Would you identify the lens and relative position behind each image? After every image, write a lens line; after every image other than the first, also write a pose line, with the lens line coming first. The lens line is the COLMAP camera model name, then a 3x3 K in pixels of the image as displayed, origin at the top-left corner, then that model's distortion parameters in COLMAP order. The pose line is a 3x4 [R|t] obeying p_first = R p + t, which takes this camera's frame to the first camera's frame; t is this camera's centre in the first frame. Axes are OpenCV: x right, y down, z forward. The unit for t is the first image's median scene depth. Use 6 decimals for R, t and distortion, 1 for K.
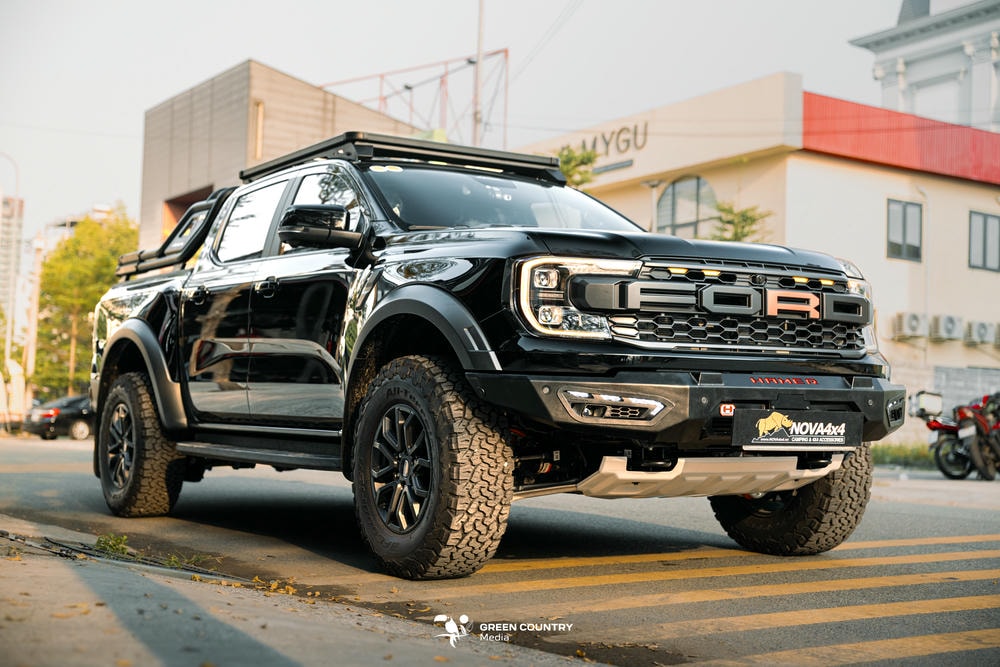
lens RADIAL K [[1357.6, 0, 500.0], [0, 1357.6, 333.5], [0, 0, 1]] dist [0.013965, 0.029950]
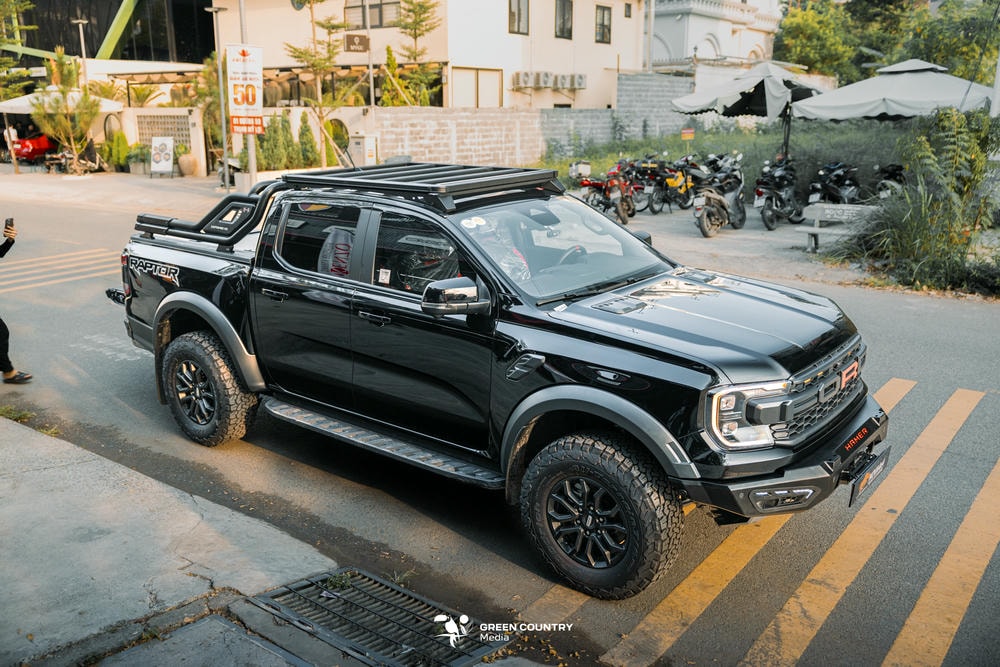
lens RADIAL K [[864.6, 0, 500.0], [0, 864.6, 333.5], [0, 0, 1]] dist [-0.003360, -0.000919]
pose [[0.939509, -0.114692, 0.322753, -0.115434], [0.000642, 0.942862, 0.333182, -0.101605], [-0.342525, -0.312820, 0.885901, 0.097417]]
